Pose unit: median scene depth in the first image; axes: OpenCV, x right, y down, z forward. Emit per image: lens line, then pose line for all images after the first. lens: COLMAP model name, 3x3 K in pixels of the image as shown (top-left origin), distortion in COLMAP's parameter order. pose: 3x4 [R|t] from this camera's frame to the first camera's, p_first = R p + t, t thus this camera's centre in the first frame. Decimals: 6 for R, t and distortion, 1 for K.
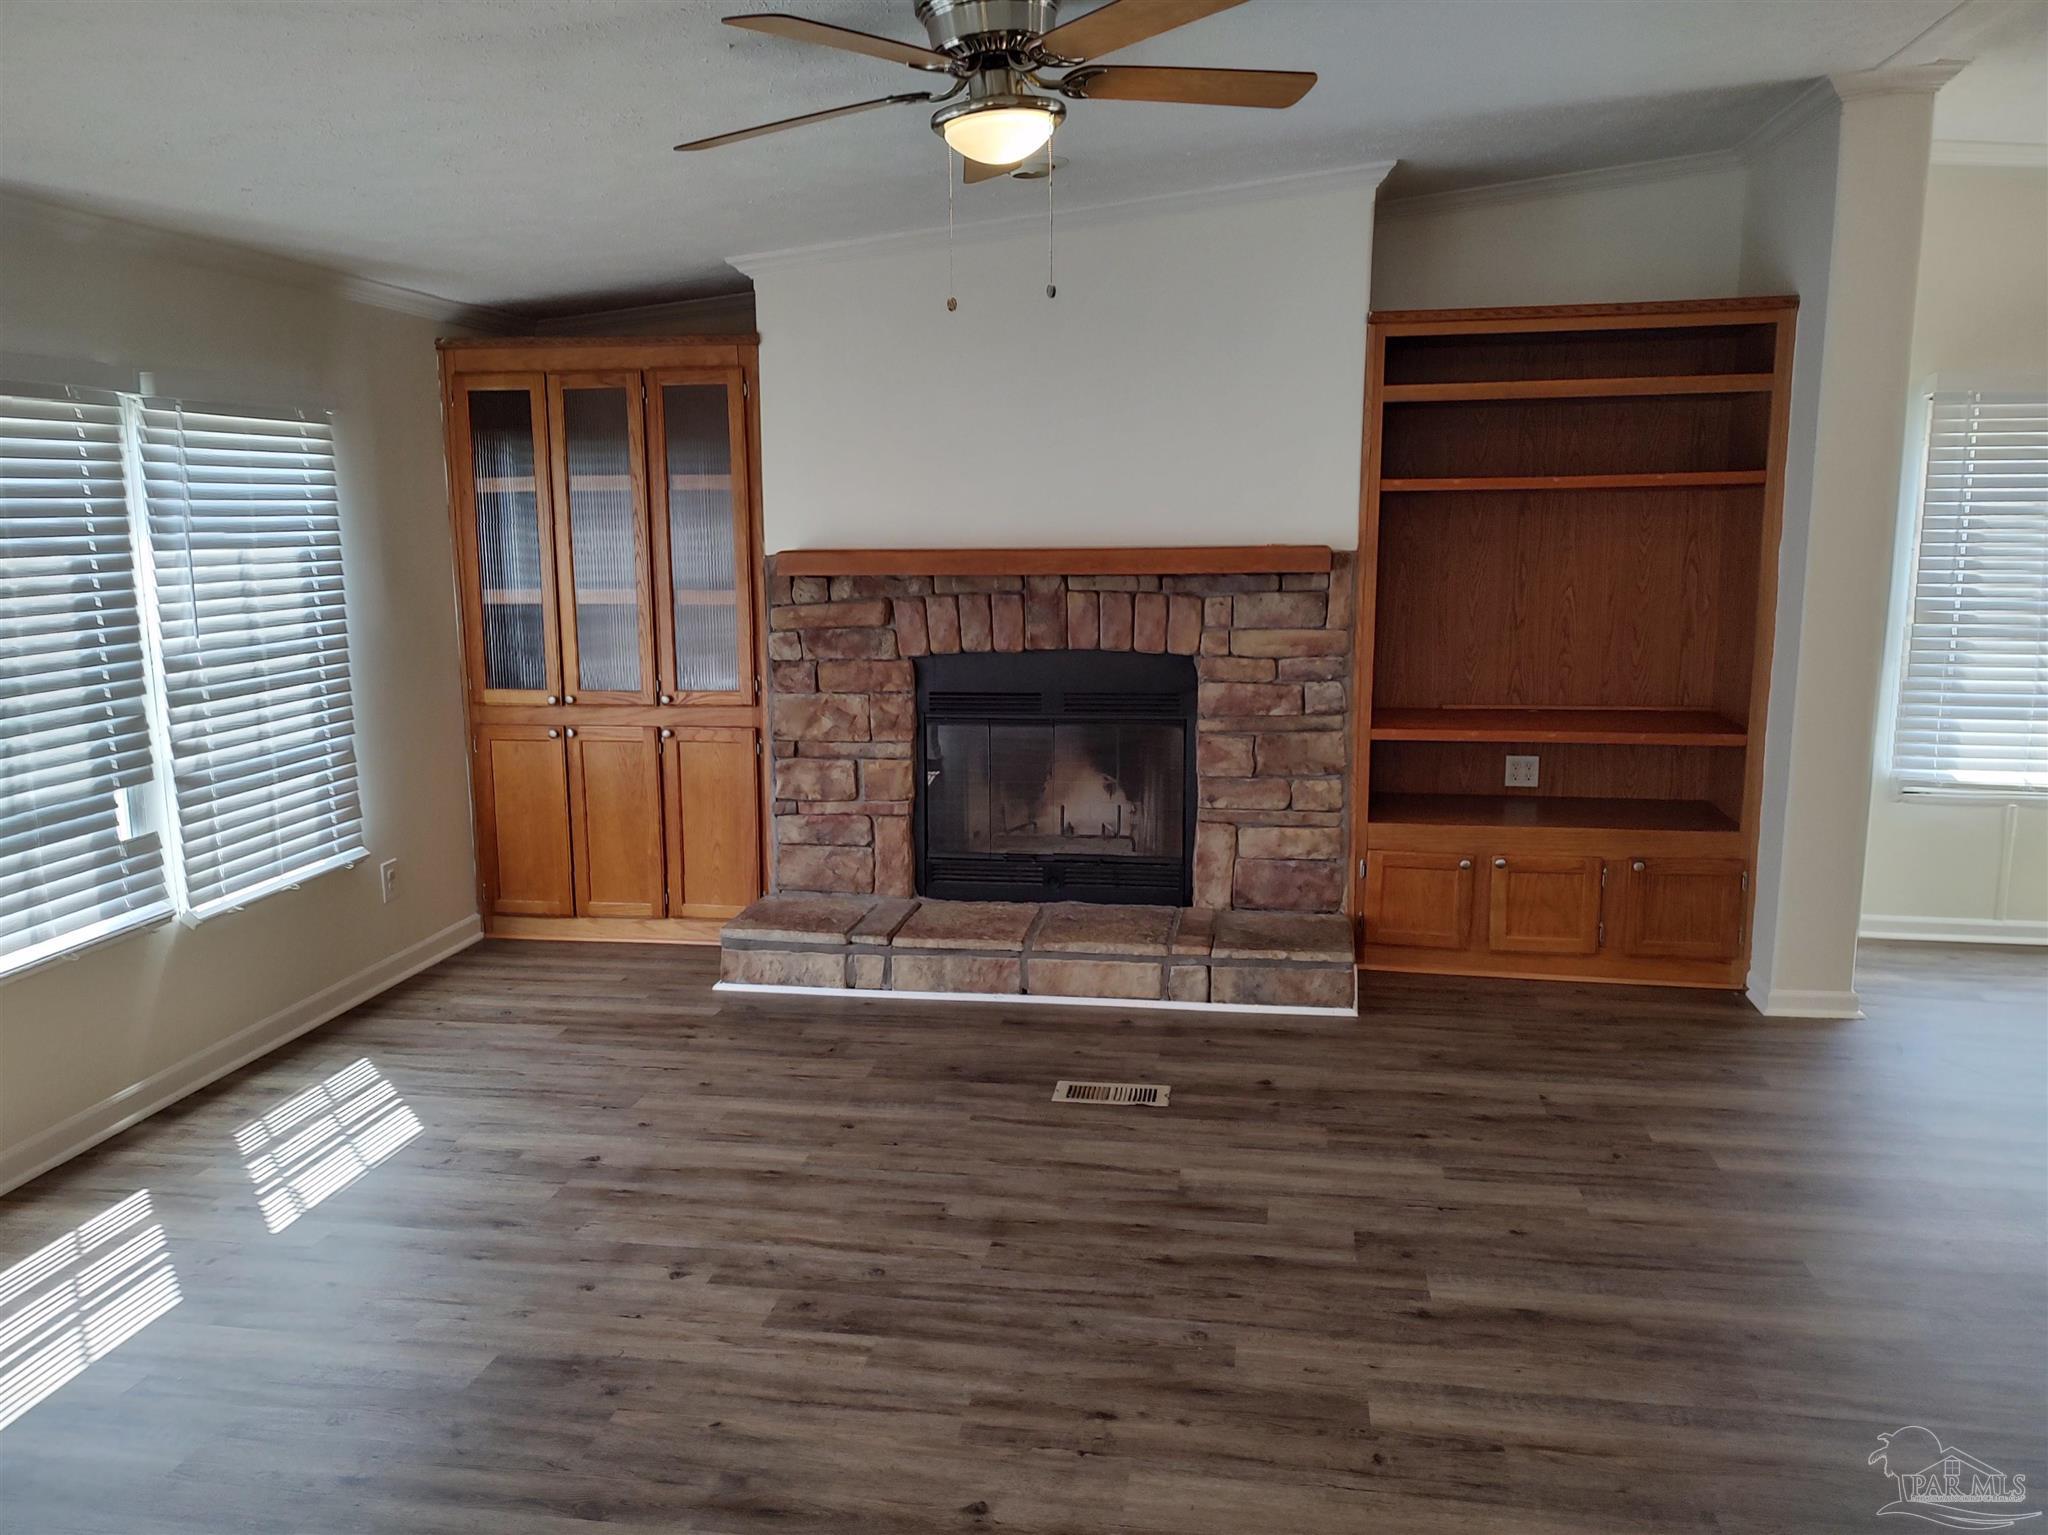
lens RADIAL K [[1461.2, 0, 1077.7], [0, 1461.2, 740.5], [0, 0, 1]] dist [0.046946, -0.042913]
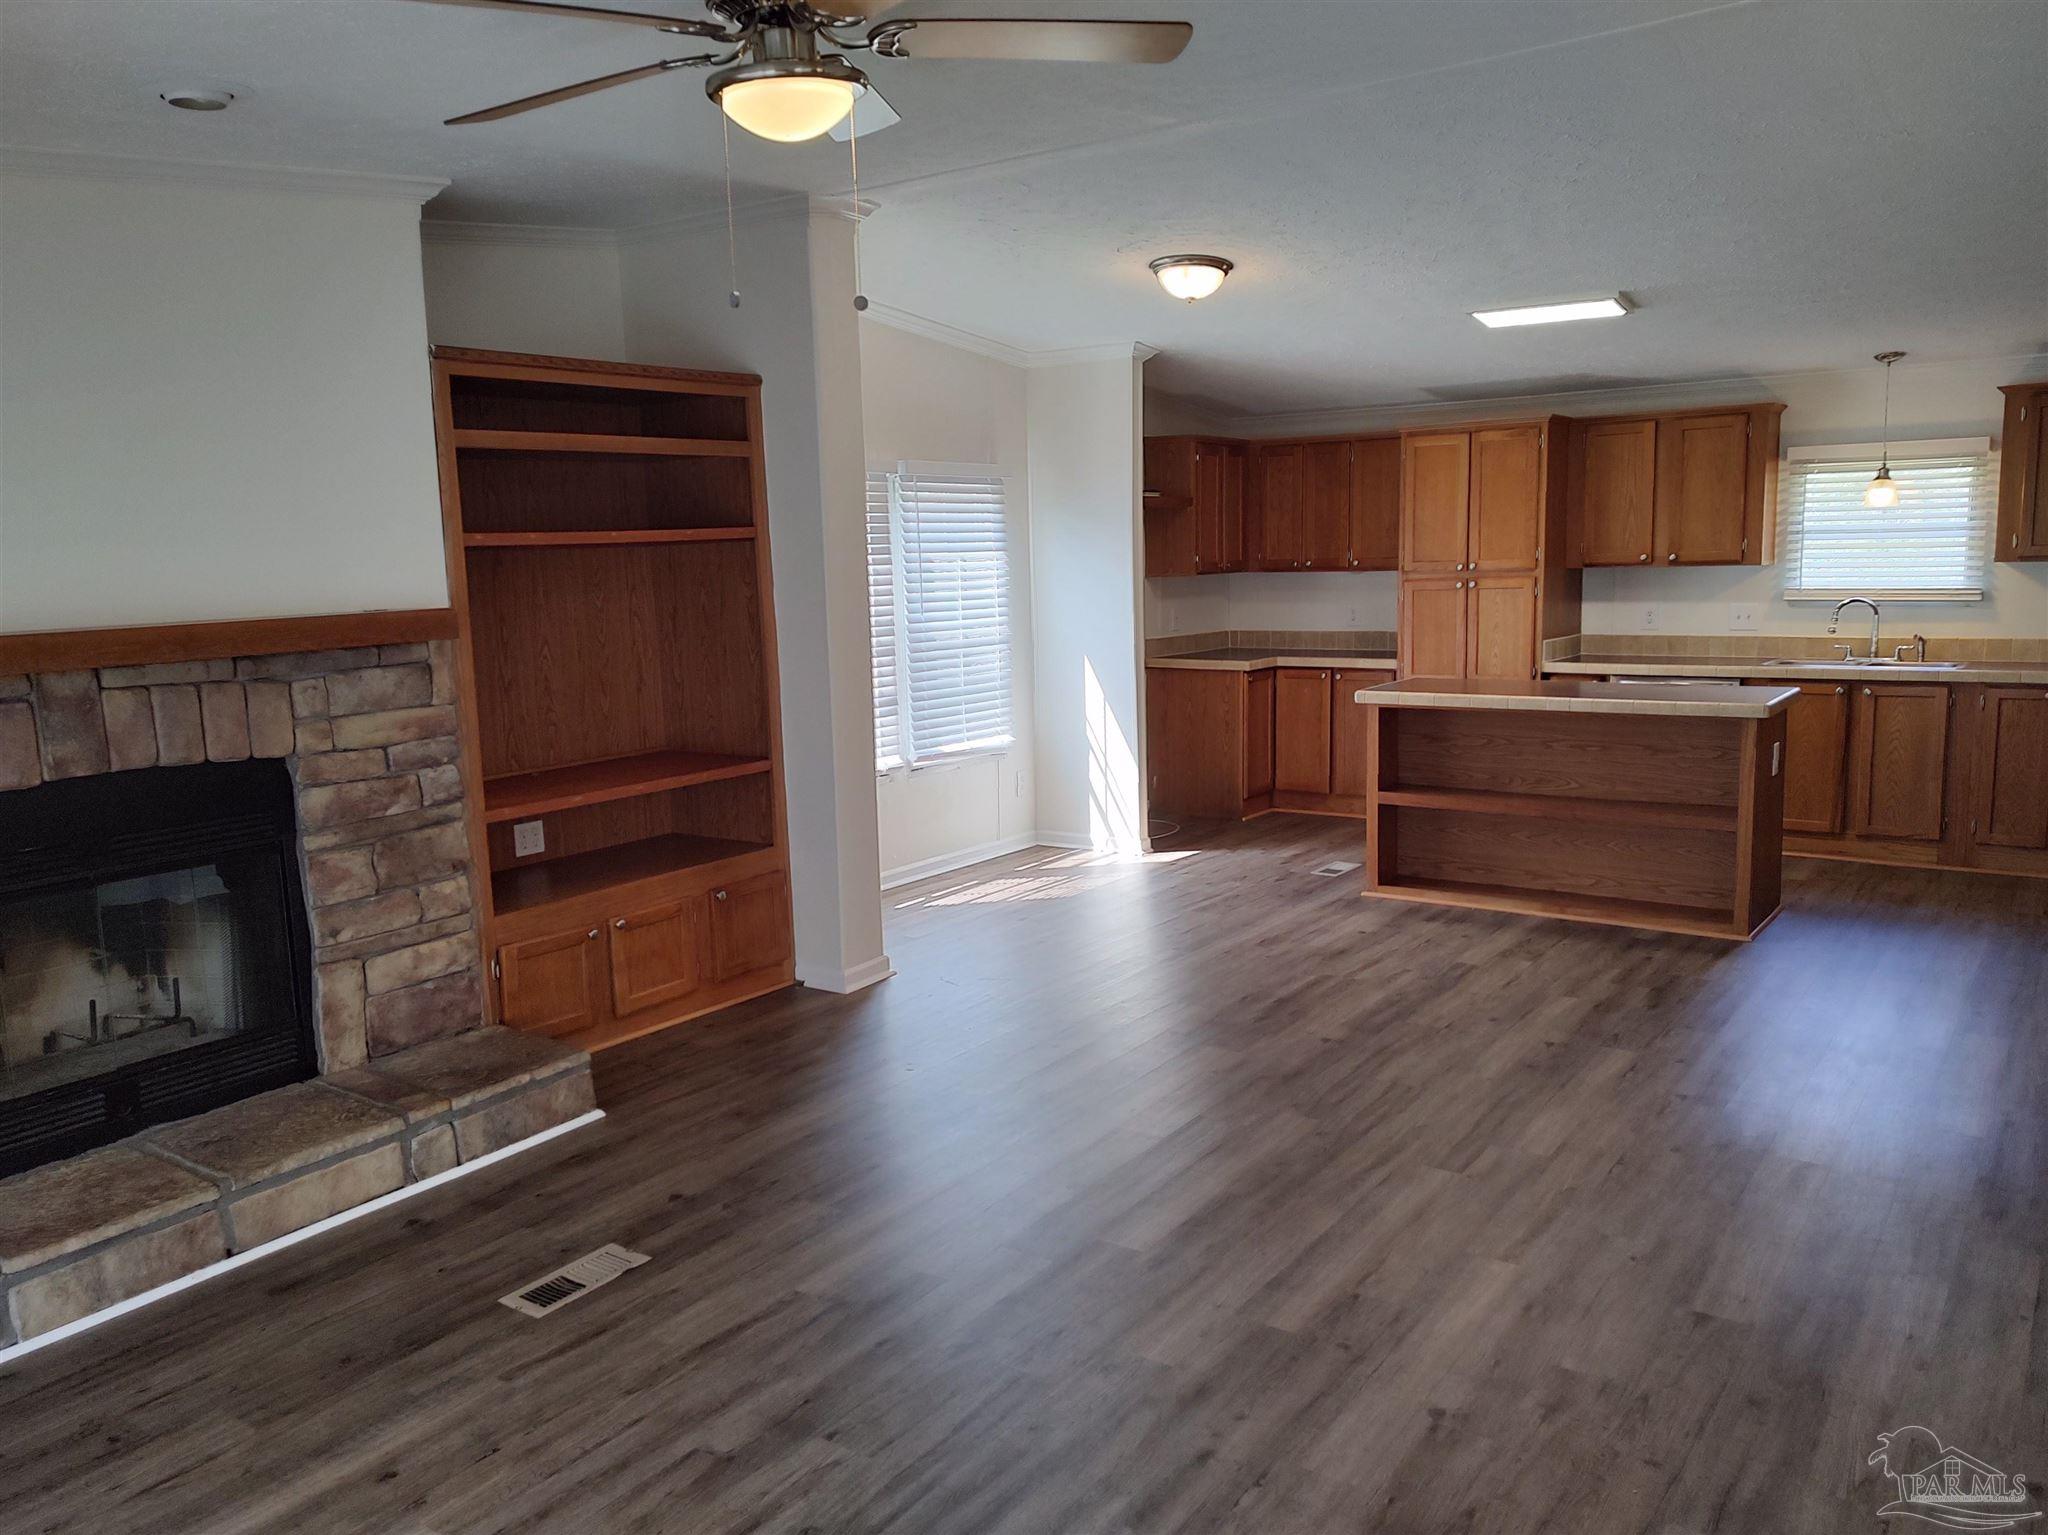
lens RADIAL K [[1461.2, 0, 999.4], [0, 1461.2, 753.0], [0, 0, 1]] dist [0.046946, -0.042913]
pose [[0.487248, -0.130537, 0.863452, -0.425675], [0.166204, 0.984553, 0.055056, -0.041501], [-0.857301, 0.116683, 0.501417, 0.288227]]
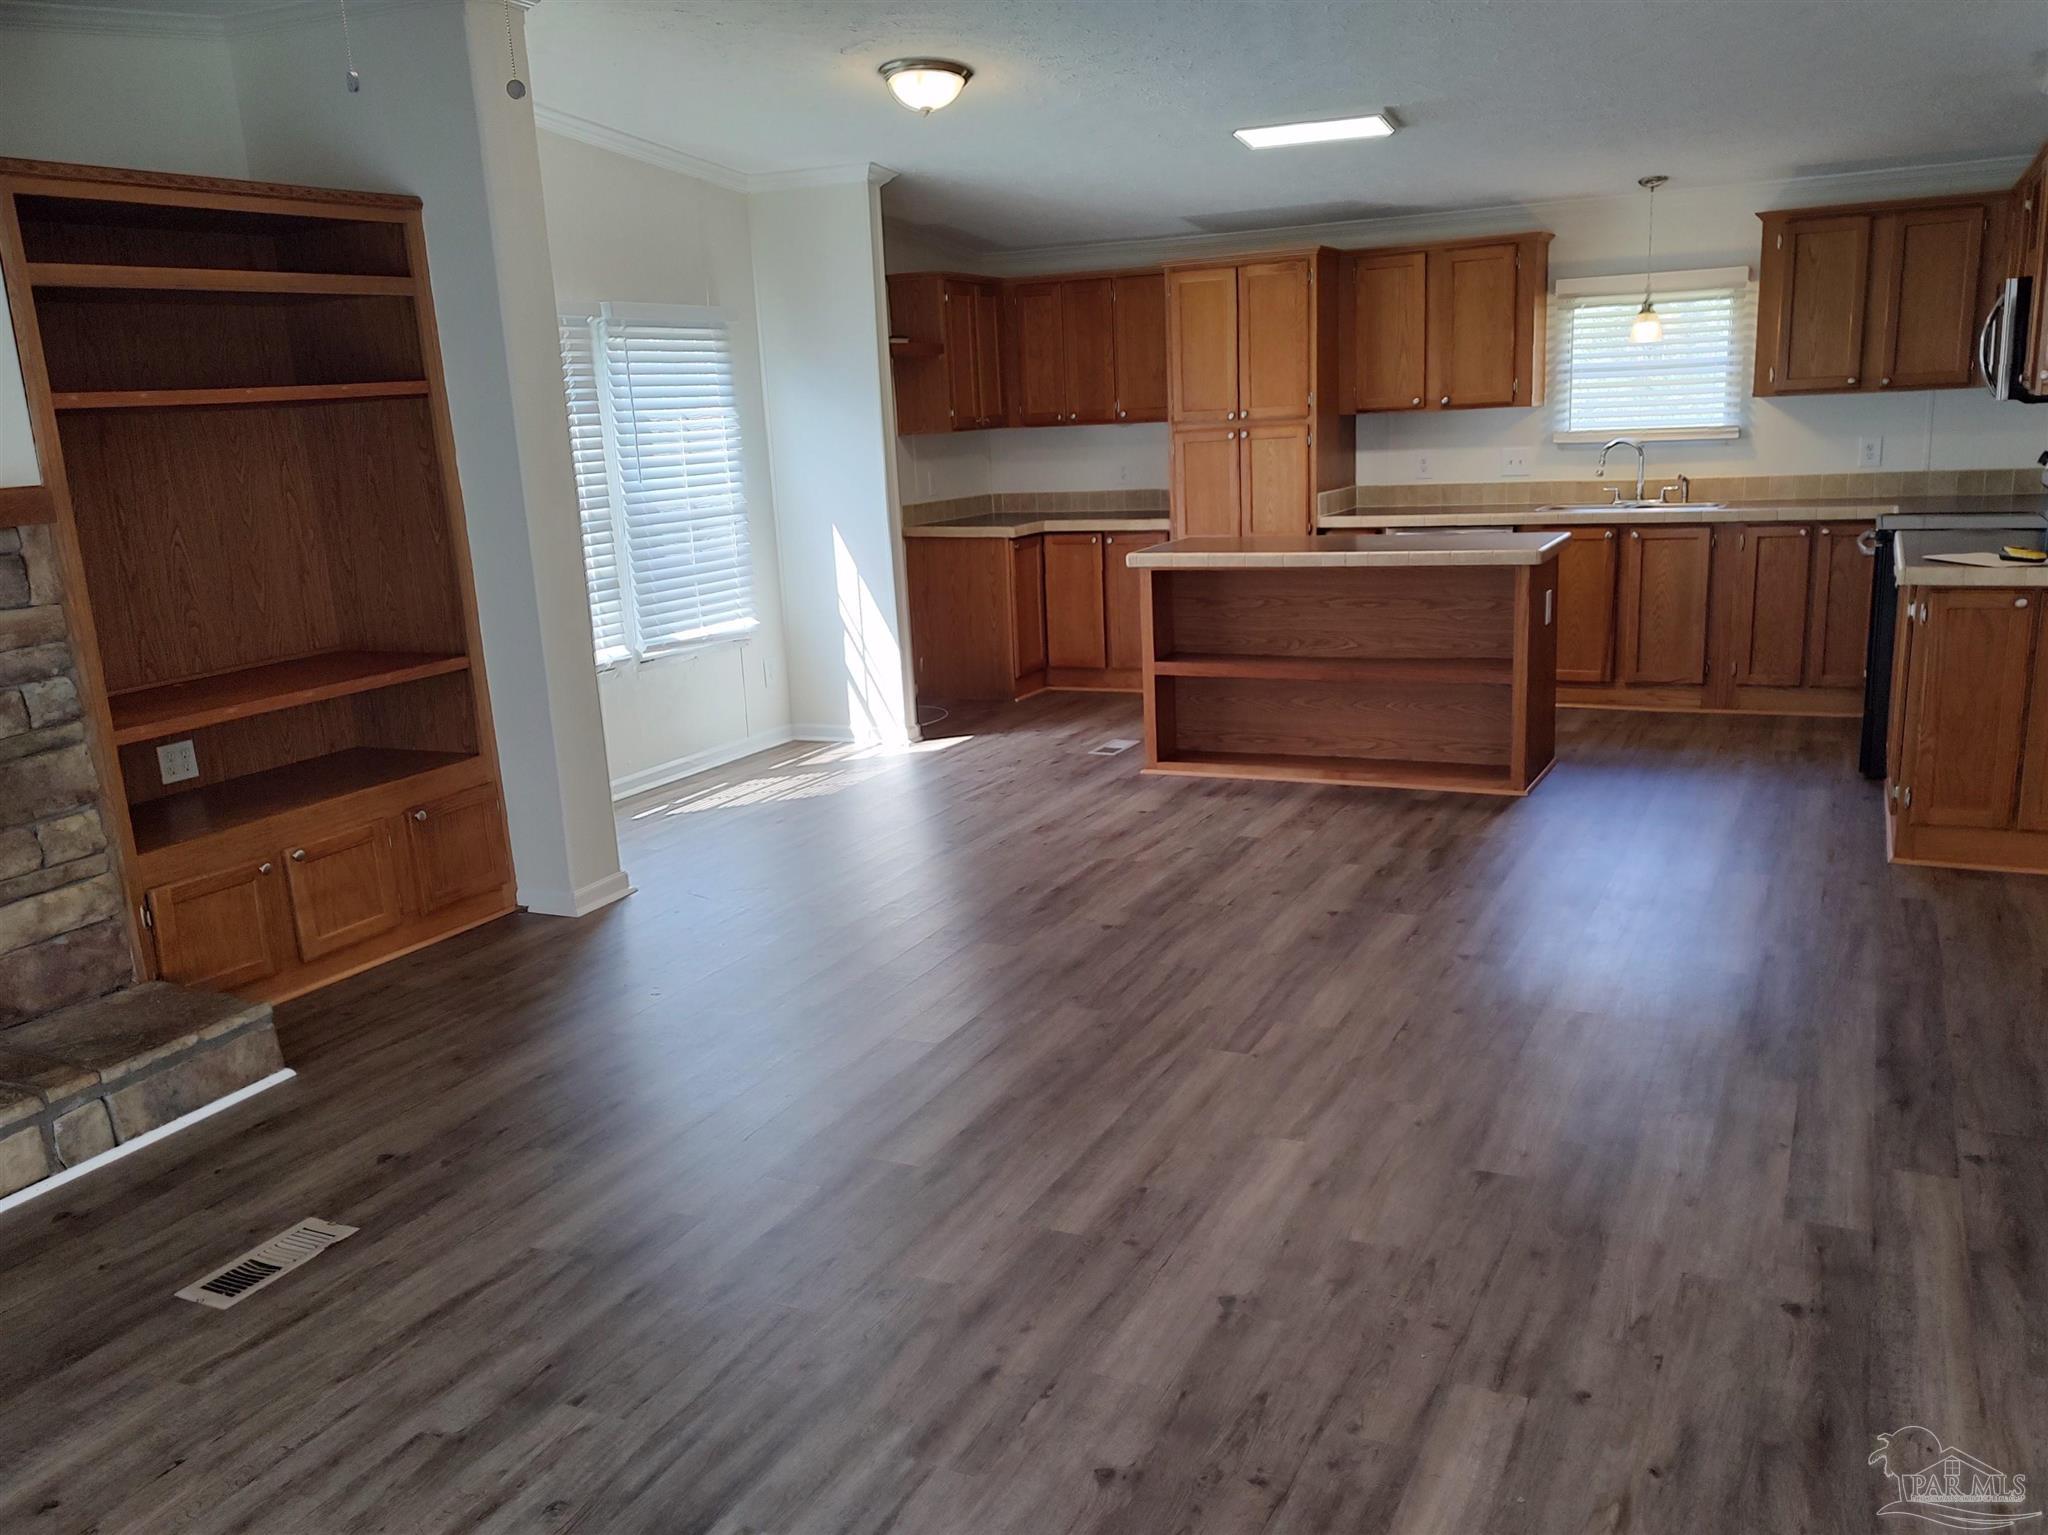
lens RADIAL K [[1593.2, 0, 1011.7], [0, 1593.2, 778.3], [0, 0, 1]] dist [0.031143, -0.027717]
pose [[0.335182, -0.230298, 0.913573, -0.408515], [0.198228, 0.965198, 0.170584, -0.034725], [-0.921064, 0.123919, 0.369168, 0.289992]]
